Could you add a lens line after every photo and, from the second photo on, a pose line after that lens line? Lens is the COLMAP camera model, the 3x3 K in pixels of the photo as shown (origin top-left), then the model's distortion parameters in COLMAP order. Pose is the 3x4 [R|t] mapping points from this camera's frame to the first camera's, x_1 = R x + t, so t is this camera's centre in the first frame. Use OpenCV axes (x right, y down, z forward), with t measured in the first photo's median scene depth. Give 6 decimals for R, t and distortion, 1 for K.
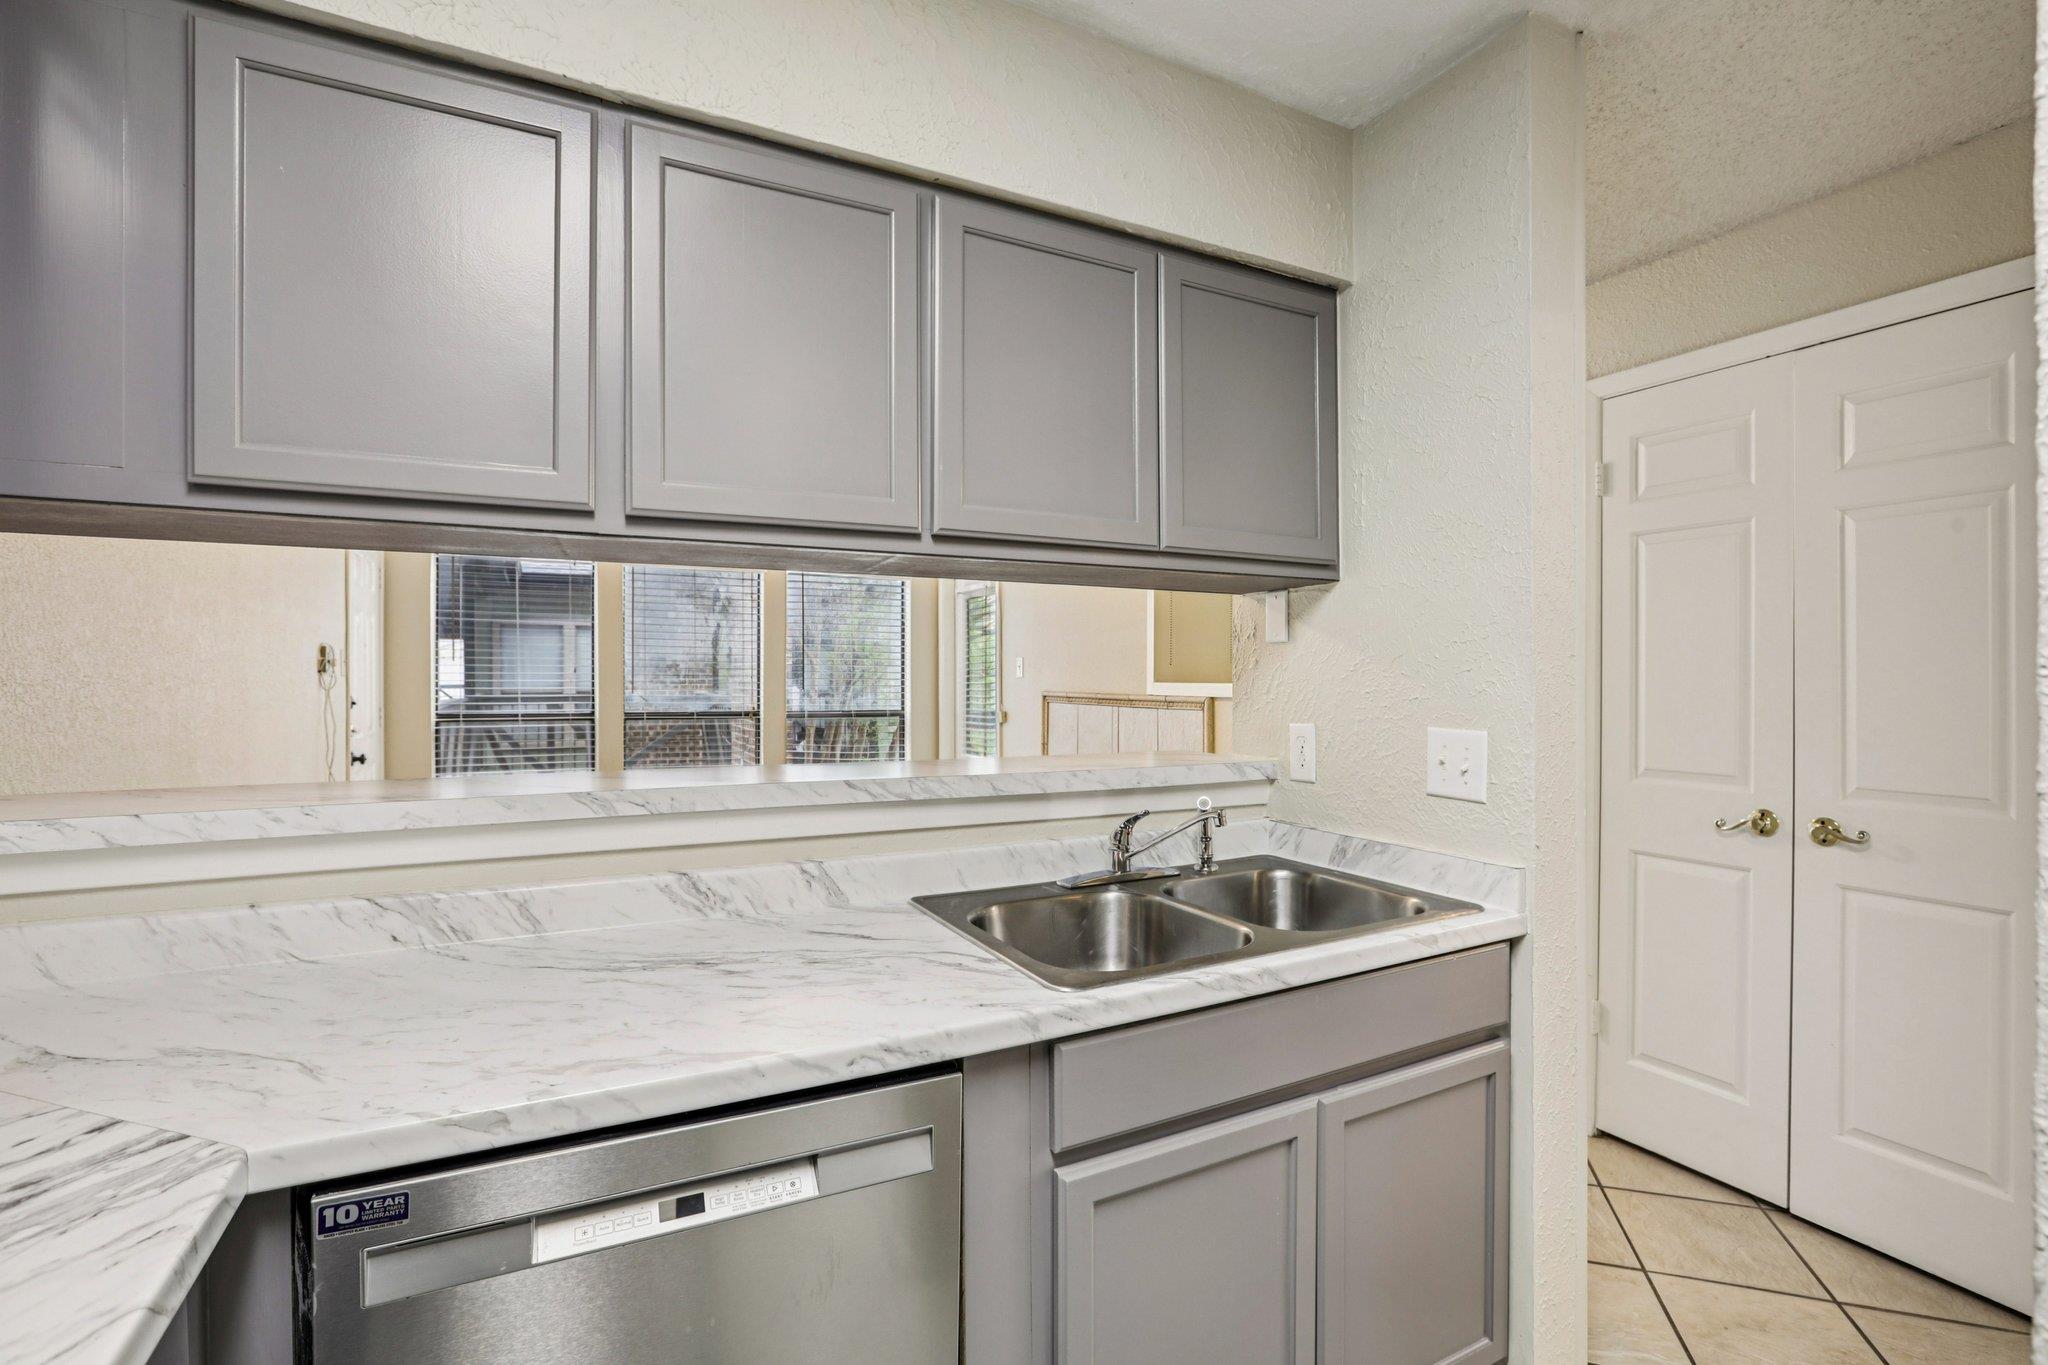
lens RADIAL K [[936.1, 0, 1033.0], [0, 936.1, 691.9], [0, 0, 1]] dist [-0.048066, 0.021025]
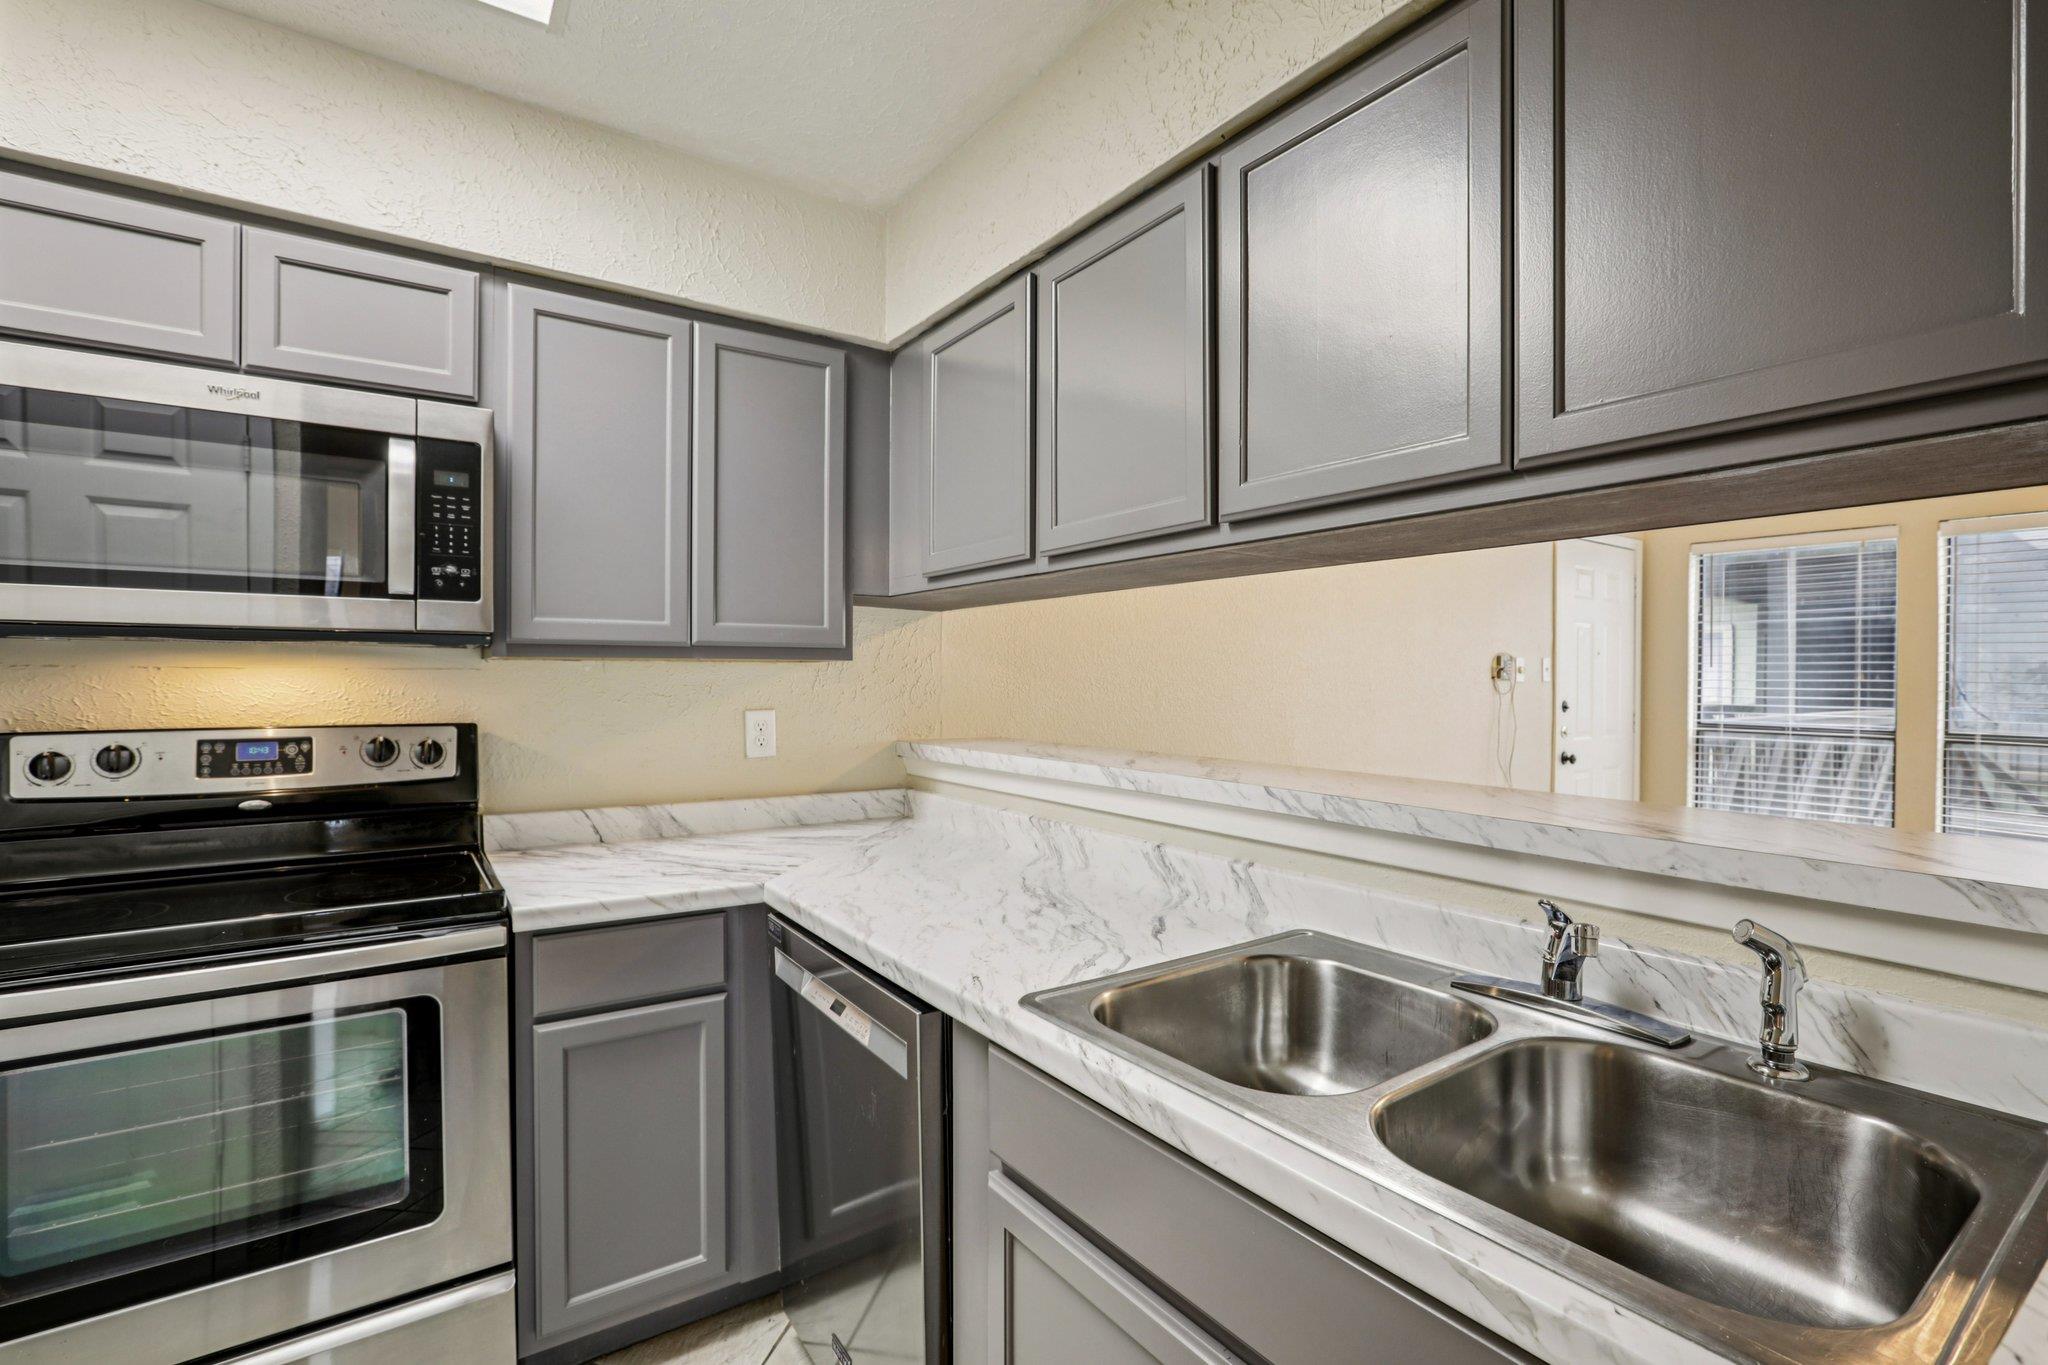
lens RADIAL K [[936.1, 0, 1028.2], [0, 936.1, 687.9], [0, 0, 1]] dist [-0.048066, 0.021025]
pose [[0.123124, 0.008309, -0.992357, 0.262598], [-0.022307, 0.999735, 0.005604, -0.002271], [0.992141, 0.021446, 0.123277, 0.234427]]
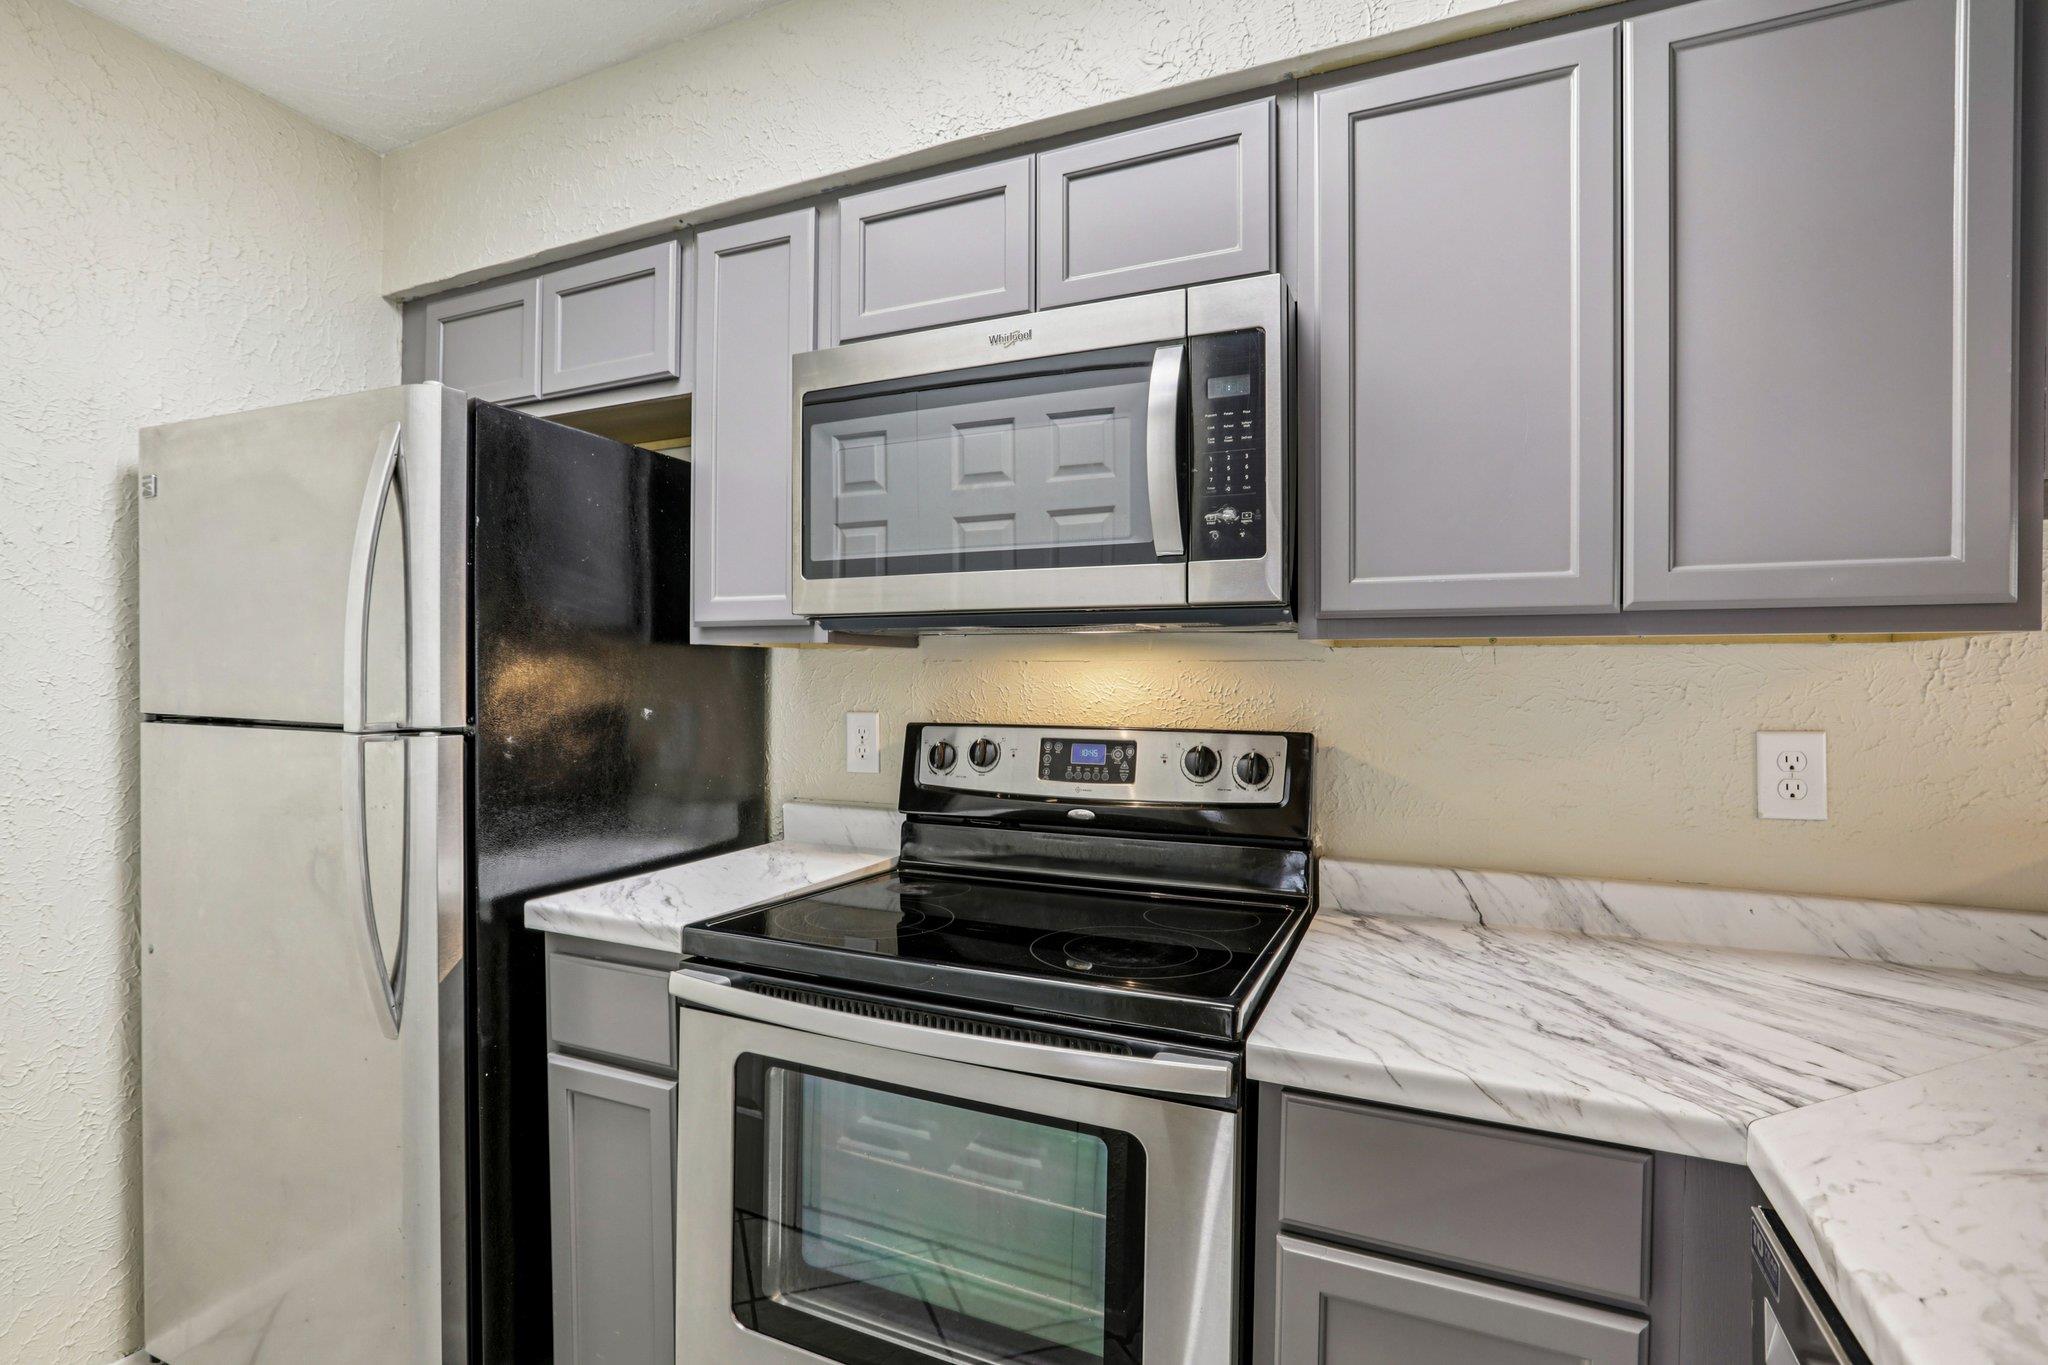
lens RADIAL K [[936.1, 0, 1031.8], [0, 936.1, 687.4], [0, 0, 1]] dist [-0.048066, 0.021025]
pose [[-0.779815, -0.000026, -0.626010, 0.068831], [-0.018268, 0.999575, 0.022714, 0.001315], [0.625743, 0.029149, -0.779484, 0.220946]]
